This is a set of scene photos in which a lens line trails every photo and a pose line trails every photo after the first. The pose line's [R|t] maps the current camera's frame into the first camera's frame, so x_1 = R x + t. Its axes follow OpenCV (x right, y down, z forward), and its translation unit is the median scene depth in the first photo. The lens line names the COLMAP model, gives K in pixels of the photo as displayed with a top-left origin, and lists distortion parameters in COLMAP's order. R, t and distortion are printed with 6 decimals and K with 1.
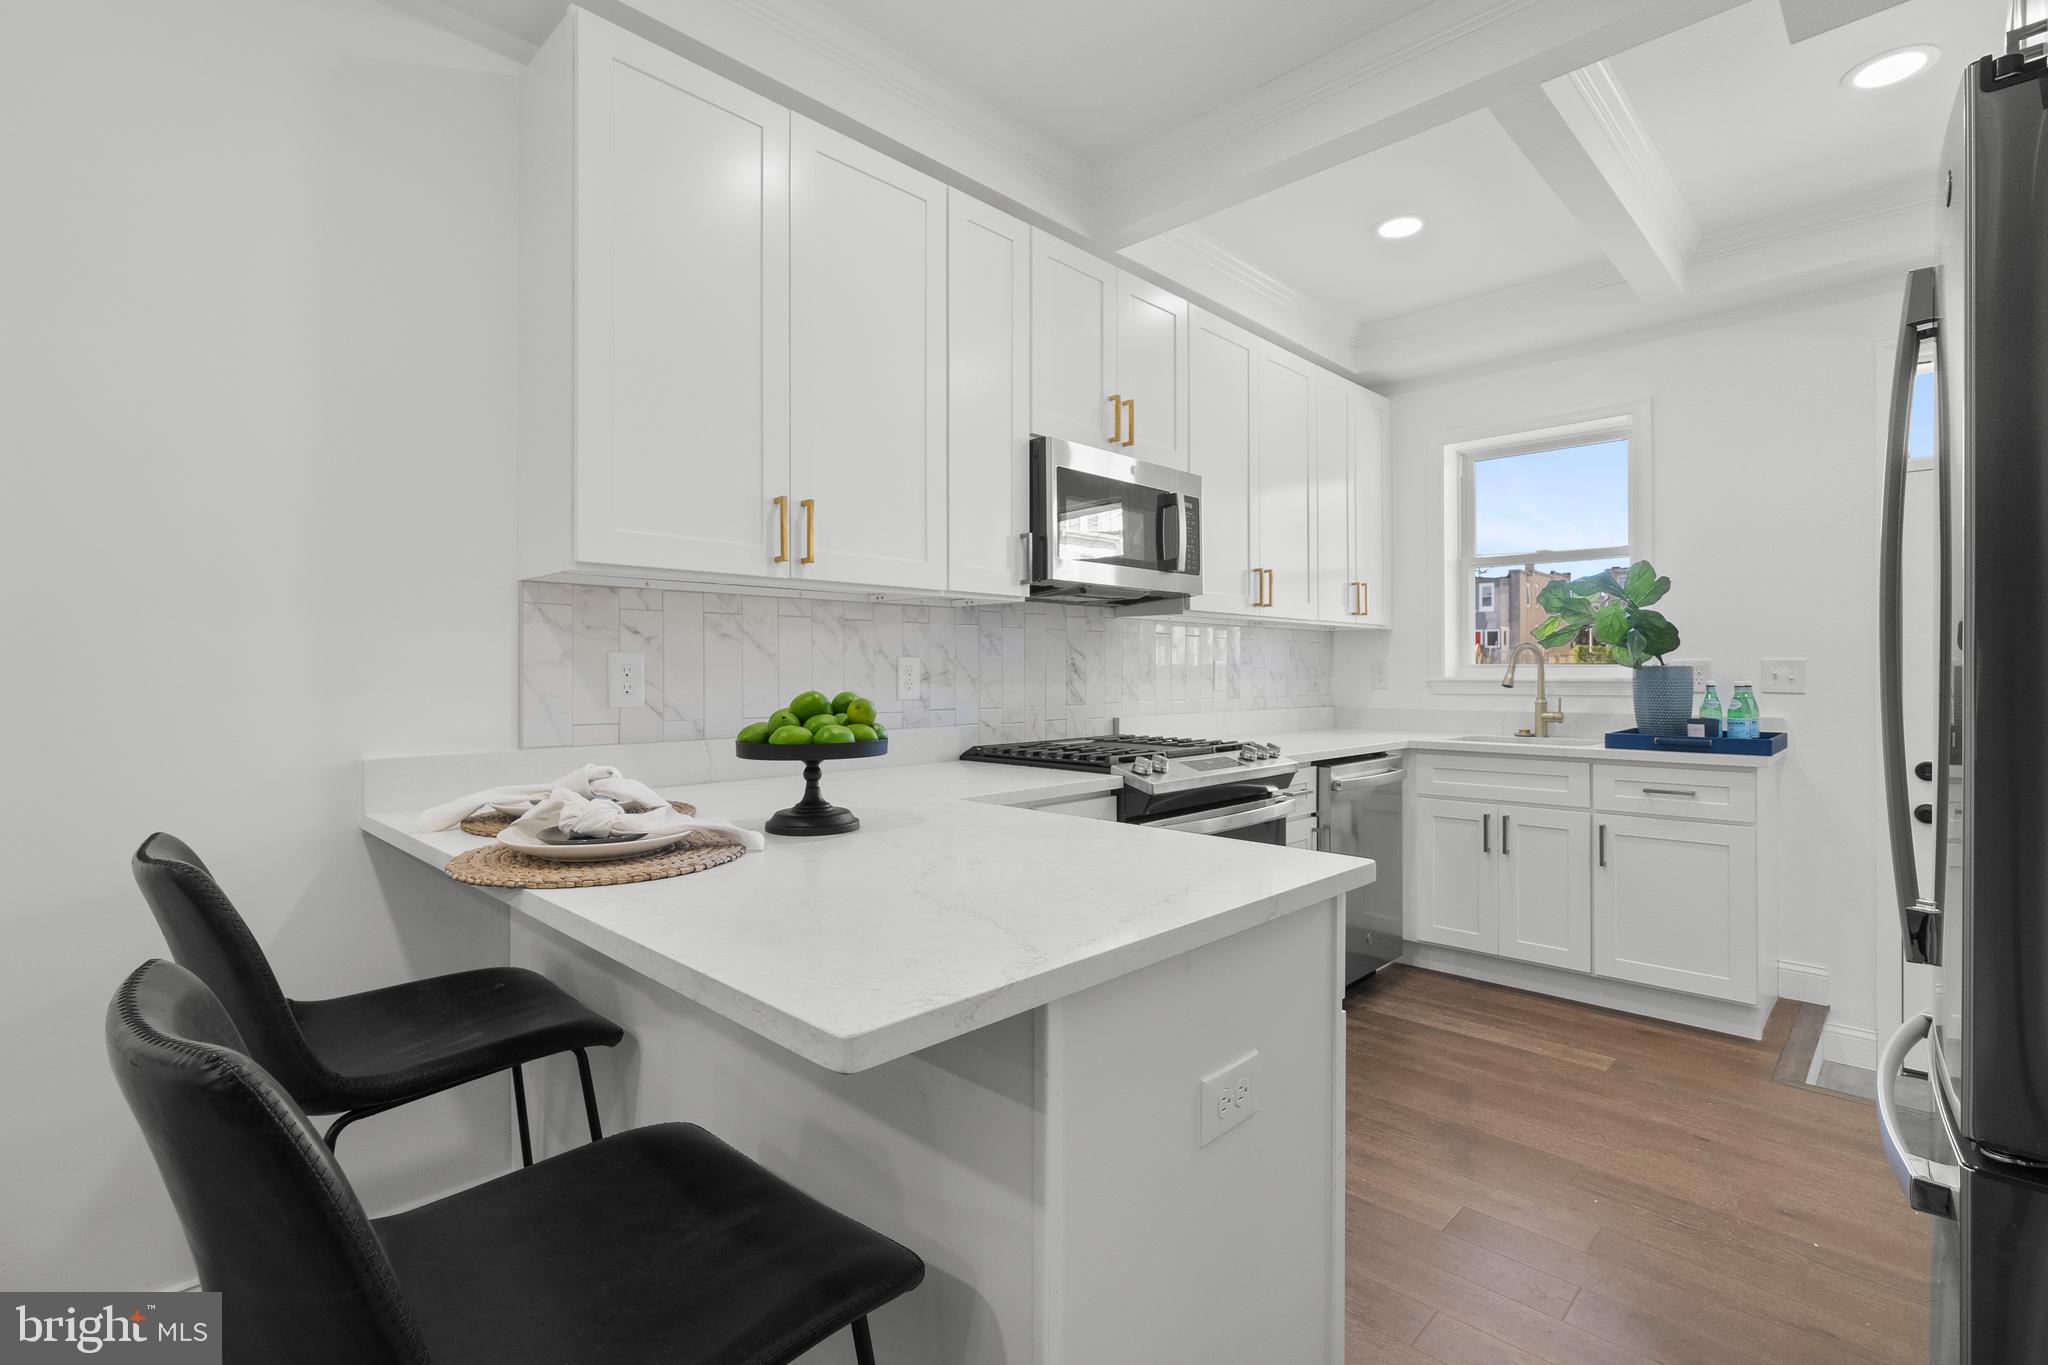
lens RADIAL K [[940.4, 0, 1033.9], [0, 940.4, 670.9], [0, 0, 1]] dist [-0.003090, -0.000296]
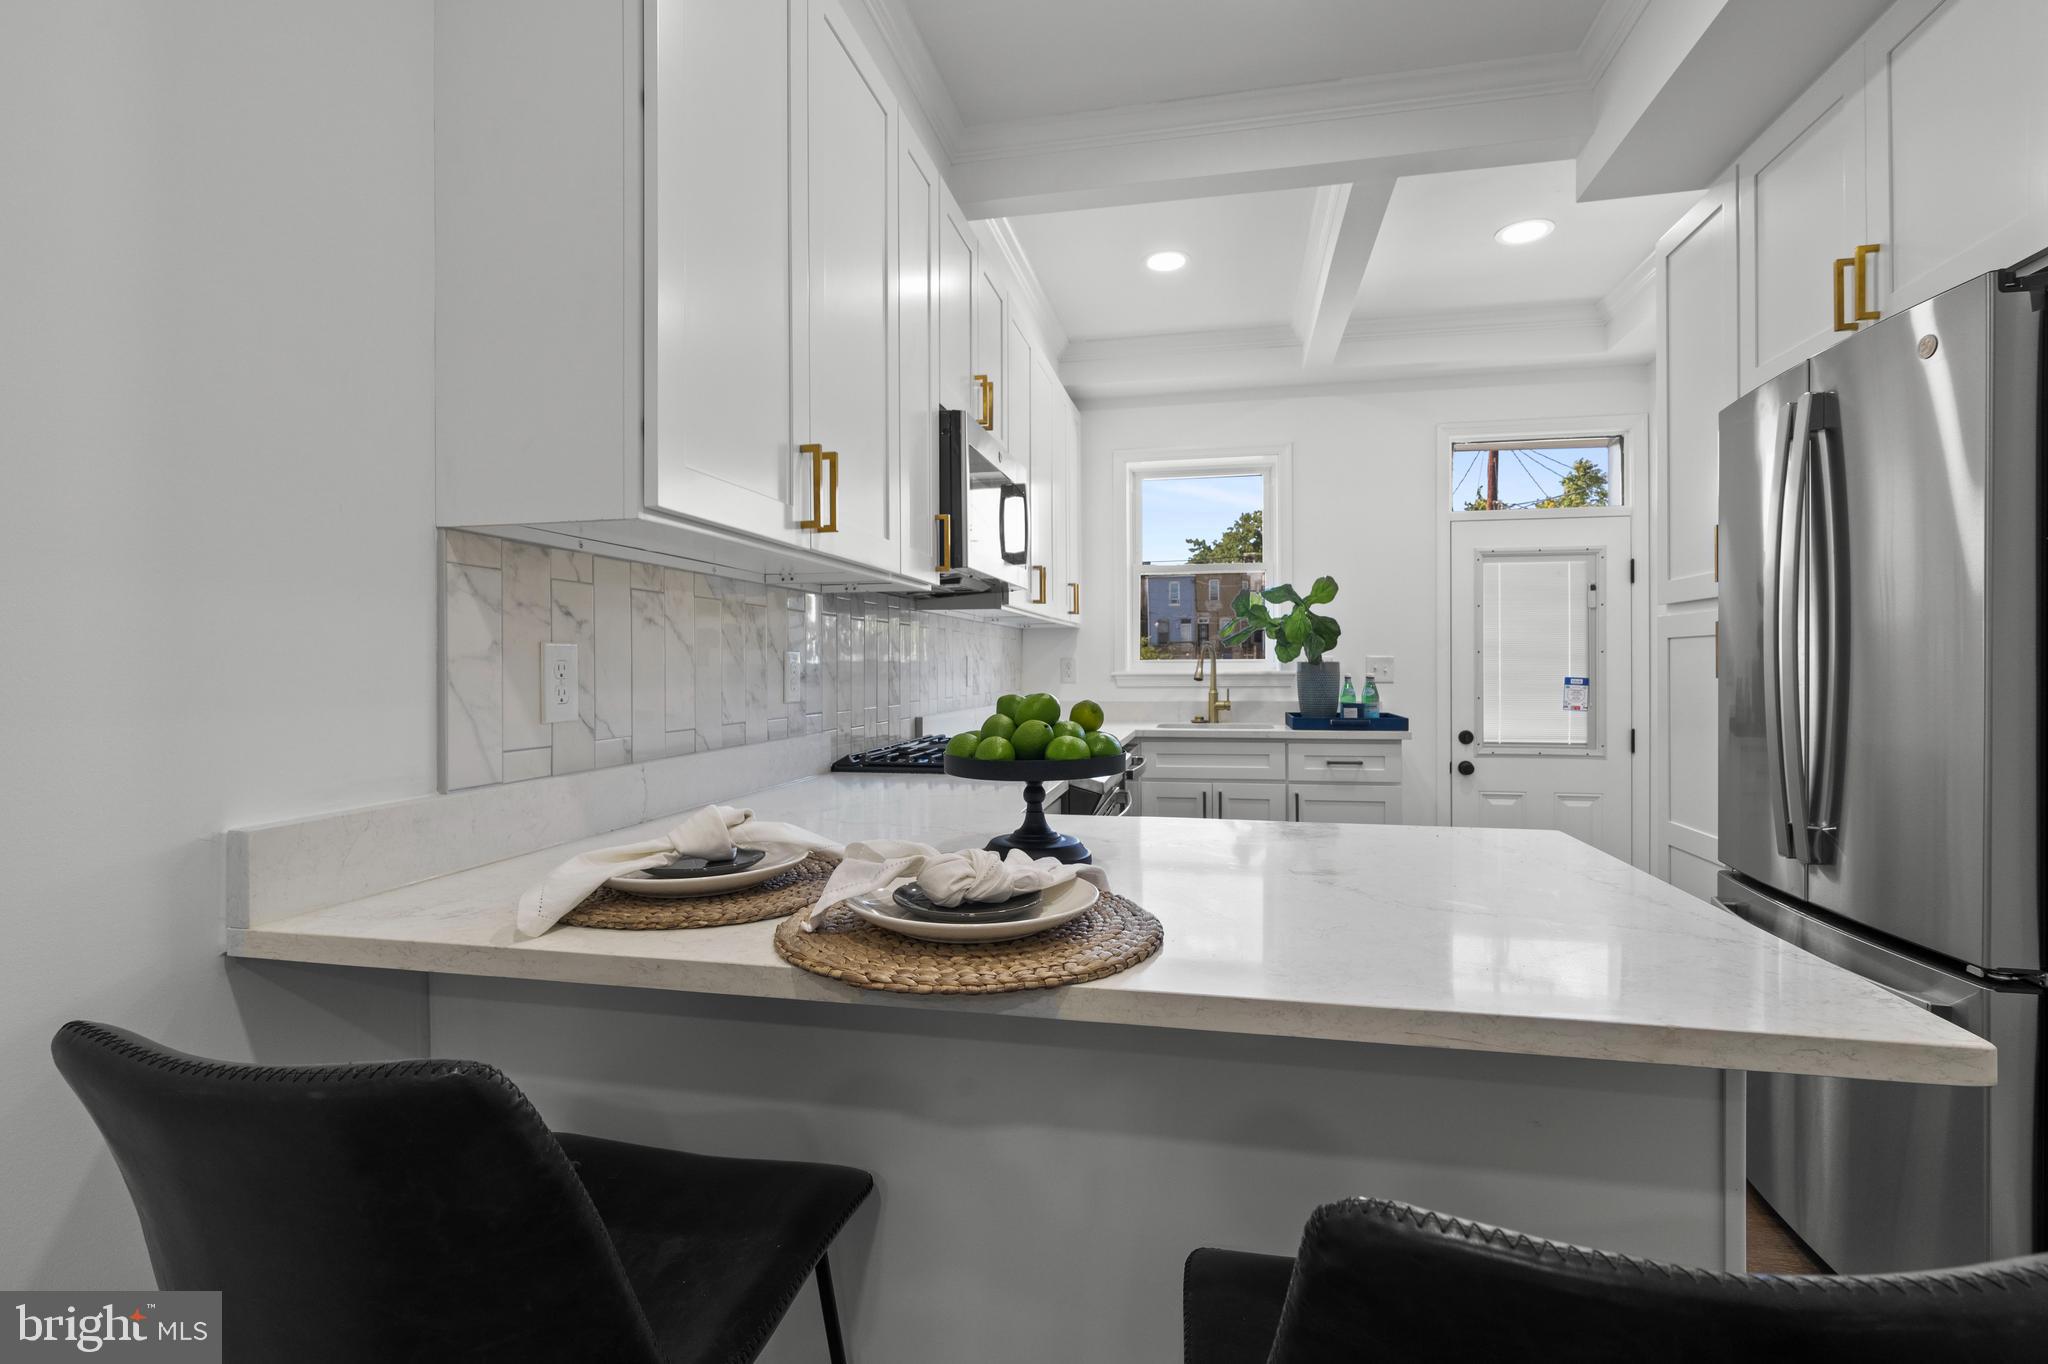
lens RADIAL K [[942.9, 0, 1021.6], [0, 942.9, 666.4], [0, 0, 1]] dist [-0.003313, -0.000098]
pose [[0.848040, -0.002870, 0.529924, -0.330314], [0.003242, 0.999995, 0.000227, -0.000773], [-0.529922, 0.001526, 0.848045, 0.152261]]
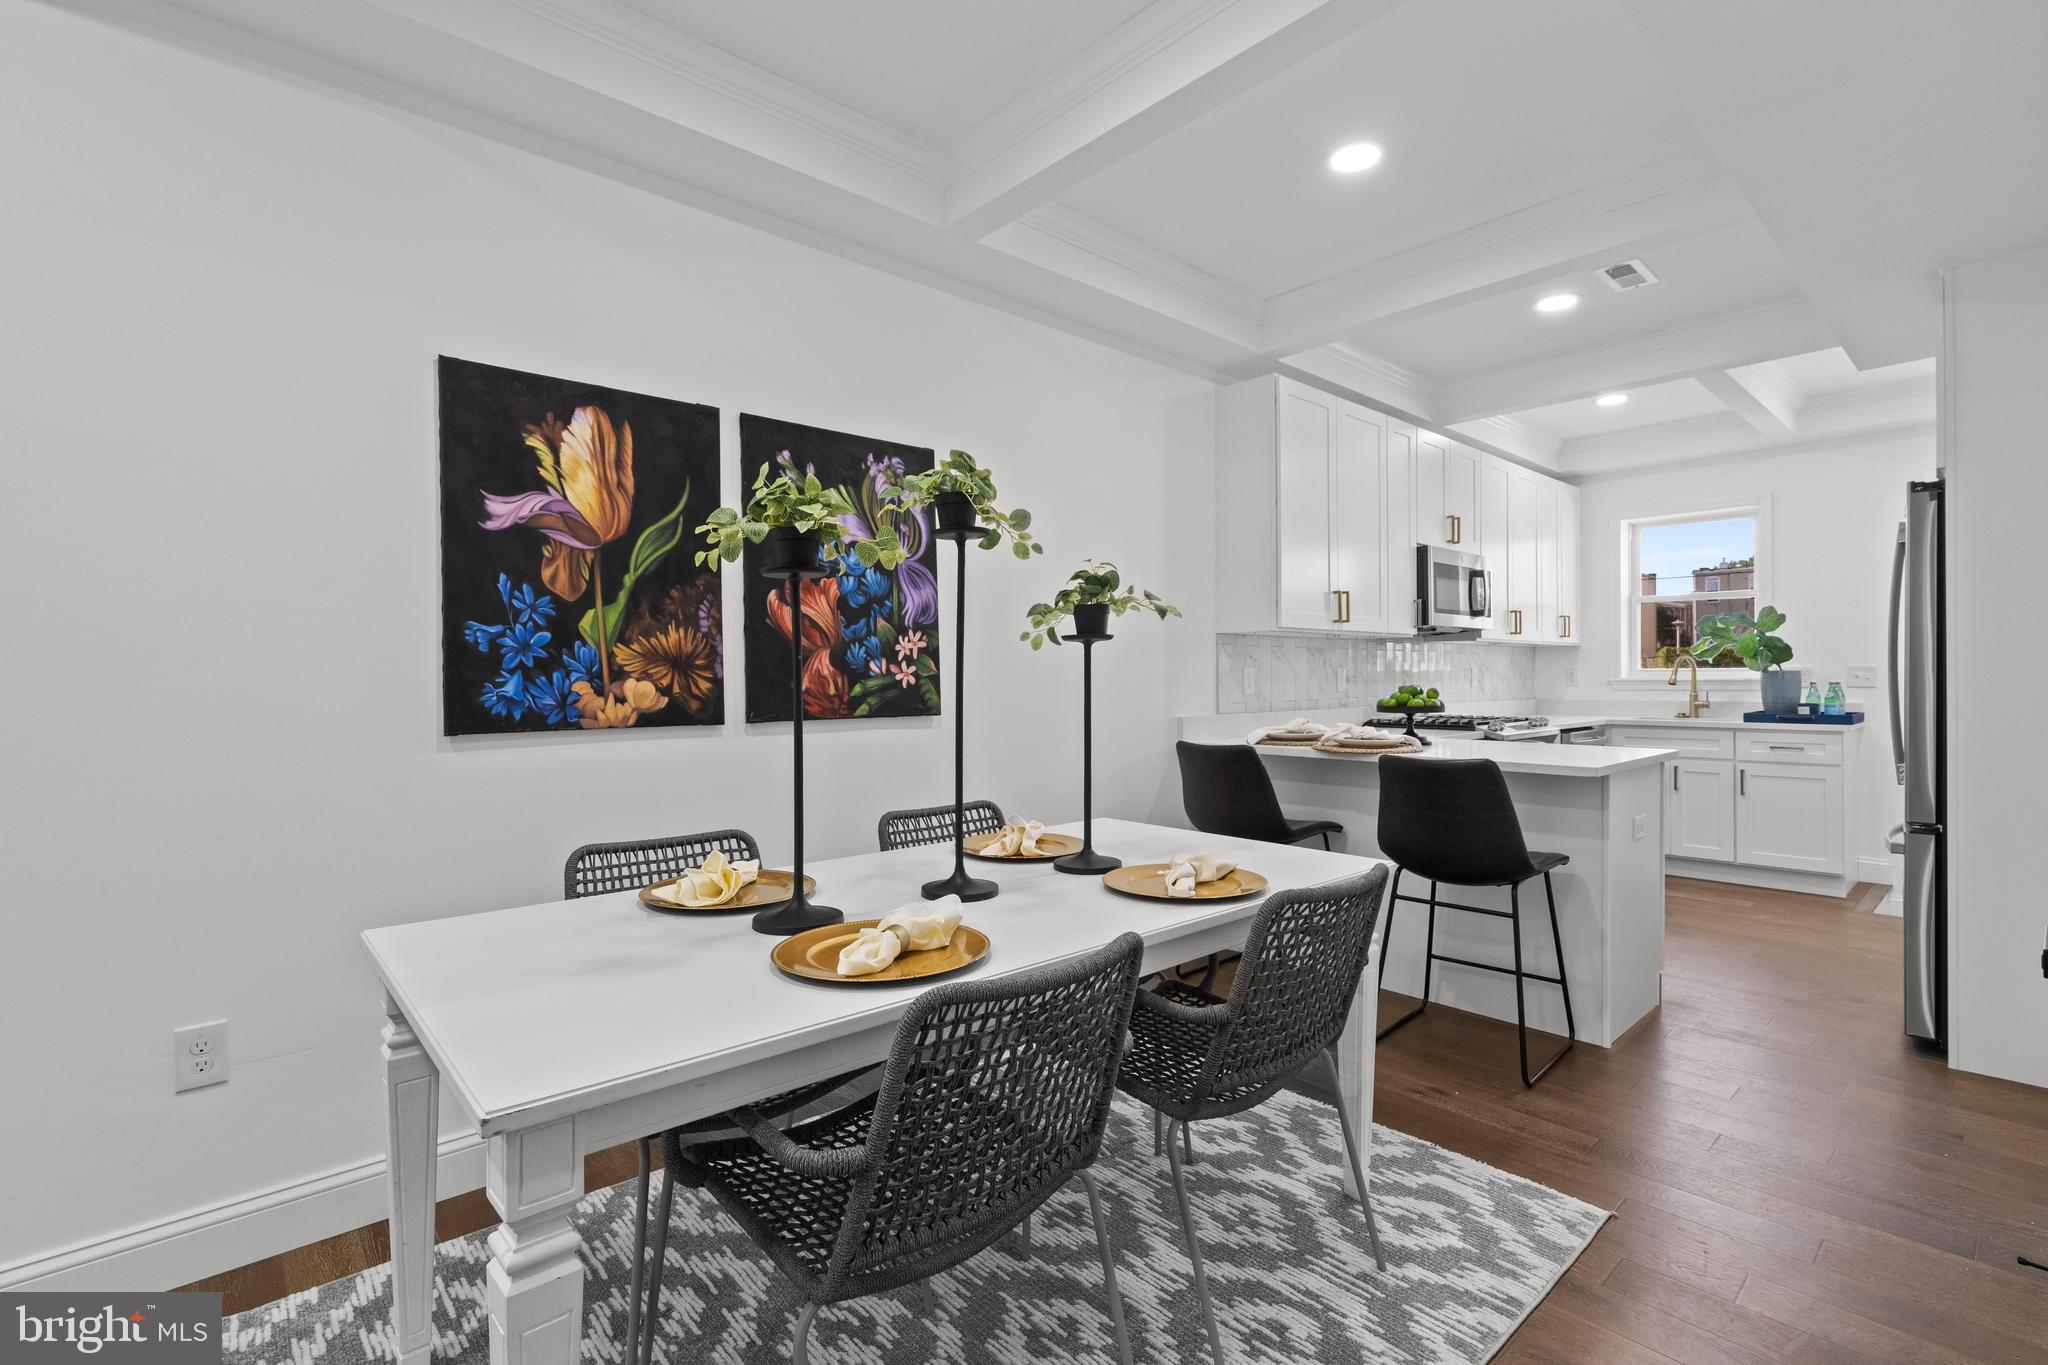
lens RADIAL K [[929.5, 0, 1024.0], [0, 929.5, 682.5], [0, 0, 1]] dist [-0.006495, -0.000064]
pose [[0.997399, -0.004437, -0.071942, -0.496309], [0.004992, 0.999959, 0.007542, -0.003046], [0.071906, -0.007882, 0.997380, -0.654570]]
